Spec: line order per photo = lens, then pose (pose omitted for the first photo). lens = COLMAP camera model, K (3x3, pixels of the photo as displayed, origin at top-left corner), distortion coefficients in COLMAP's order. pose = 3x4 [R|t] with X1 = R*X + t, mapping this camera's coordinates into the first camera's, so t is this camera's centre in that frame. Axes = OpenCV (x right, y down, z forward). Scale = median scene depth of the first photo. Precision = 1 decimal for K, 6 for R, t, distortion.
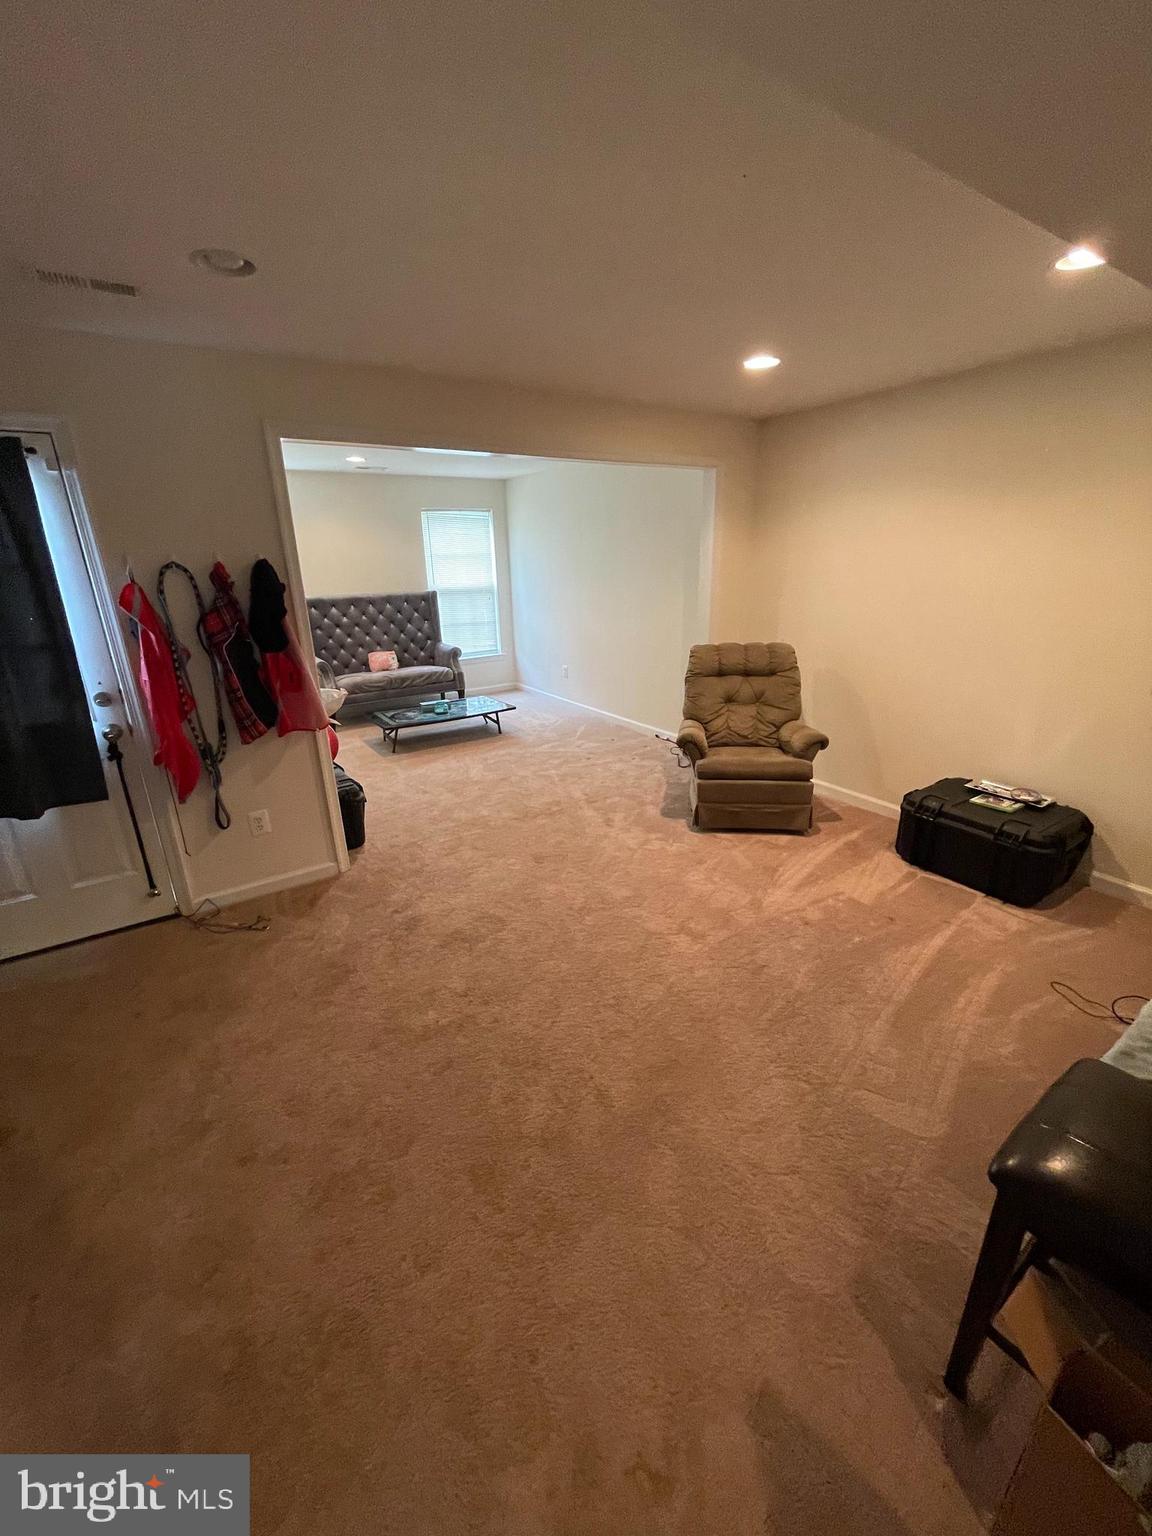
lens RADIAL K [[622.5, 0, 576.0], [0, 622.5, 768.0], [0, 0, 1]] dist [0.001362, 0.000081]
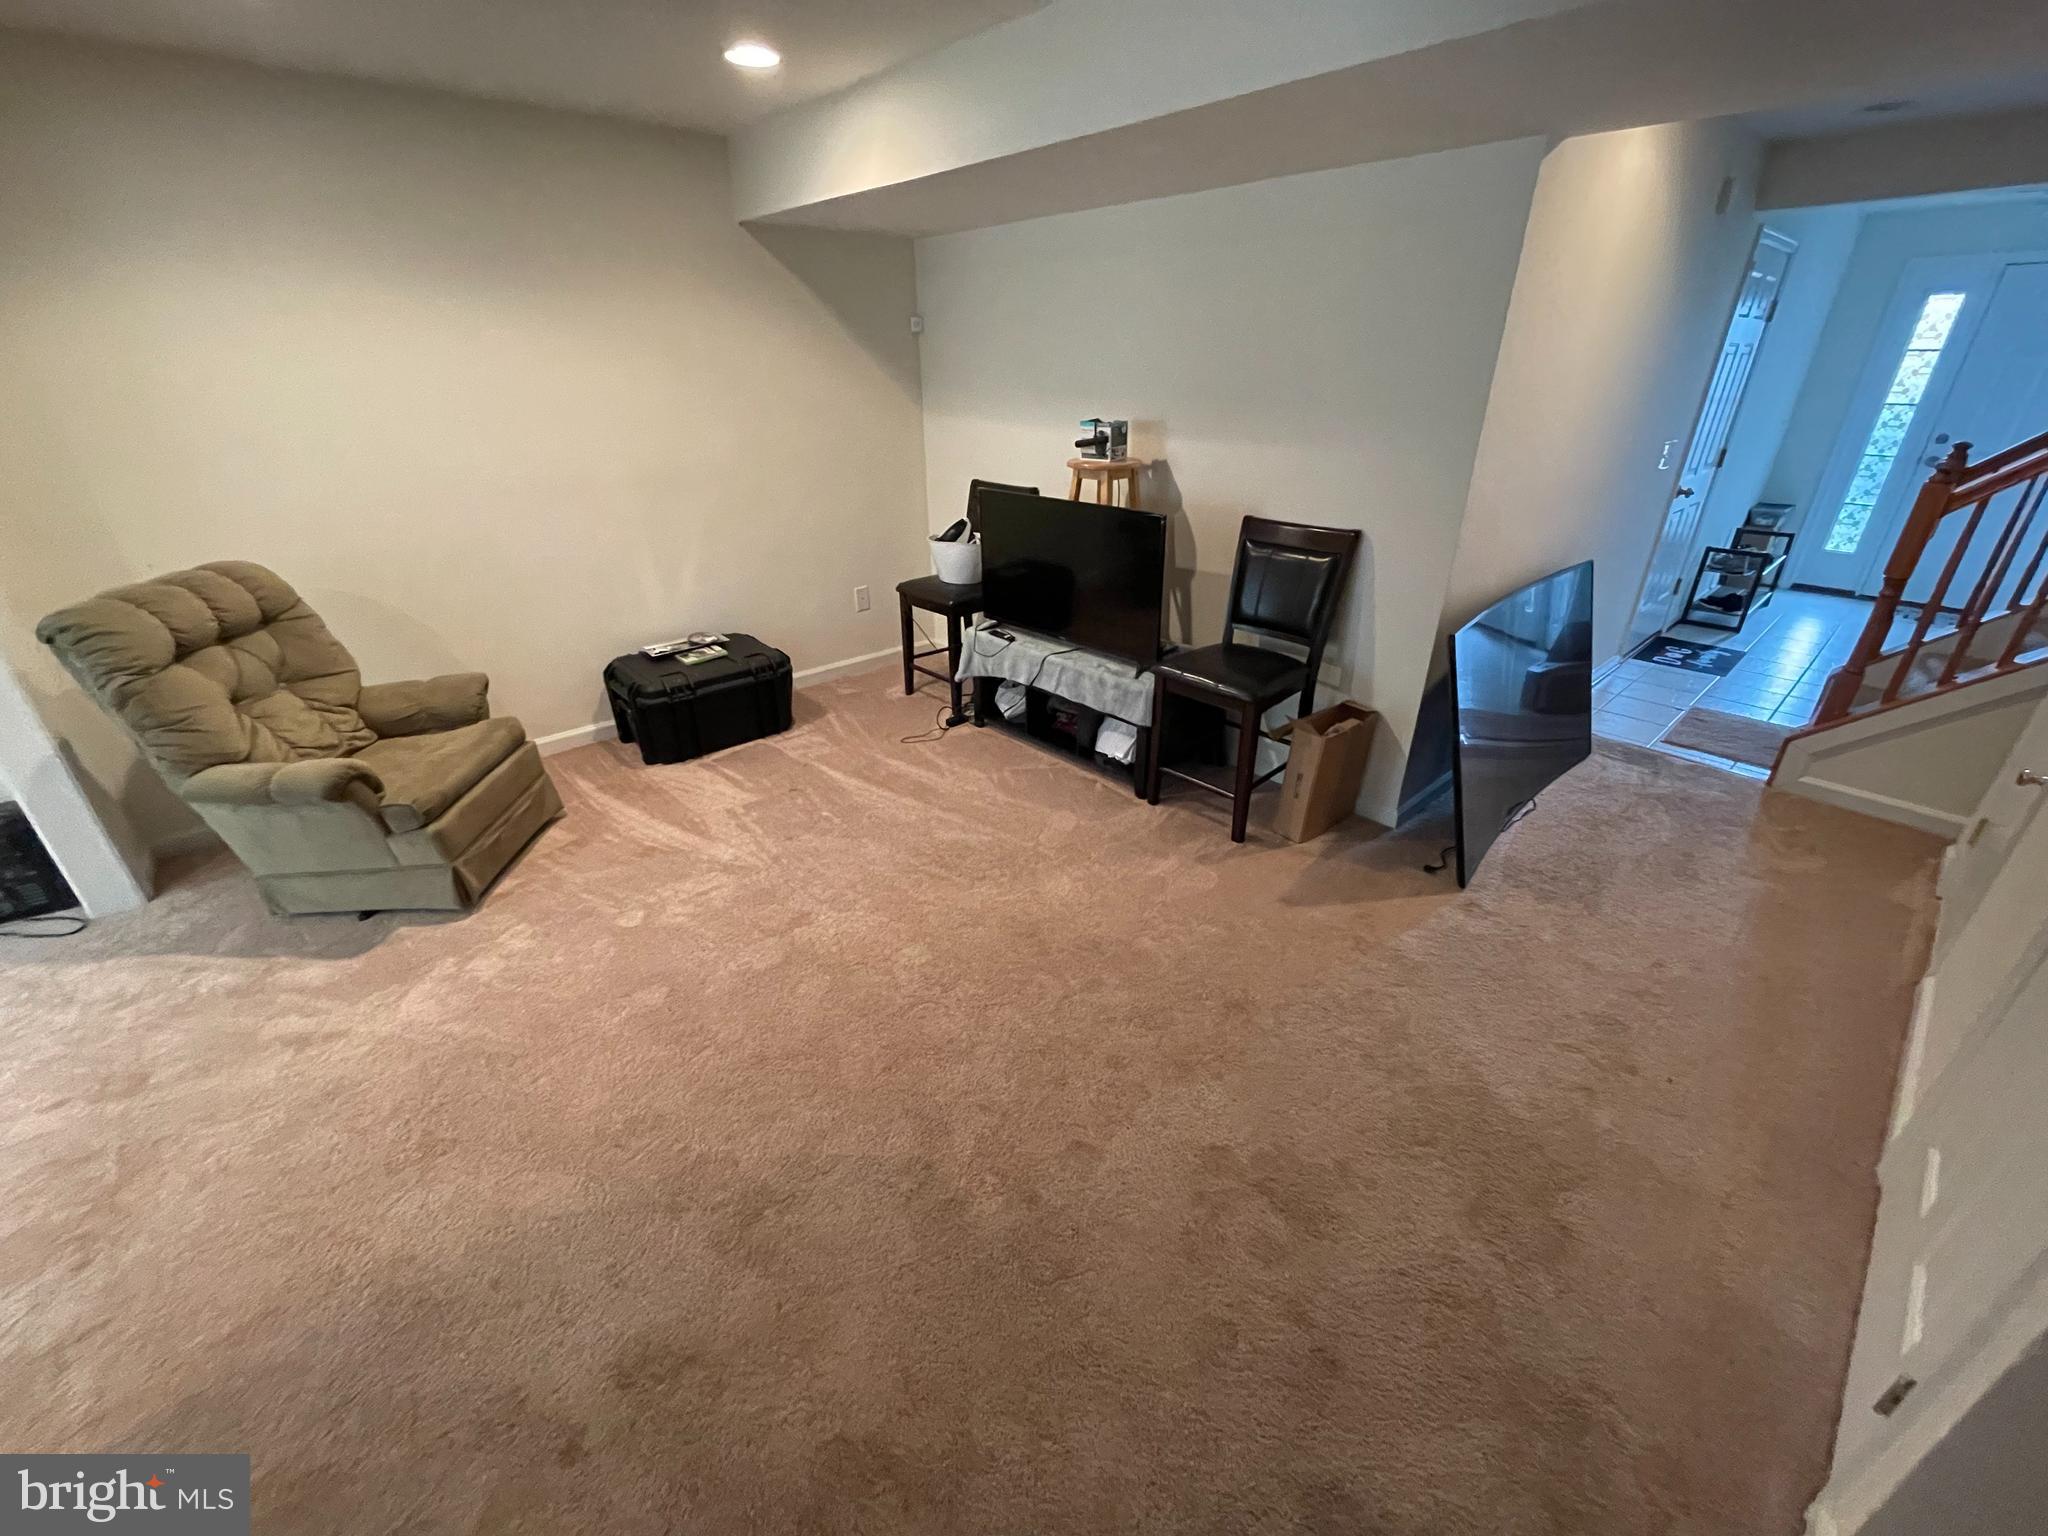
lens RADIAL K [[830.0, 0, 1024.0], [0, 830.0, 768.0], [0, 0, 1]] dist [0.001362, 0.000081]
pose [[-0.154795, -0.417757, 0.895275, -0.579667], [0.338479, 0.828927, 0.445322, -0.195554], [-0.928154, 0.371965, 0.013089, 0.628084]]
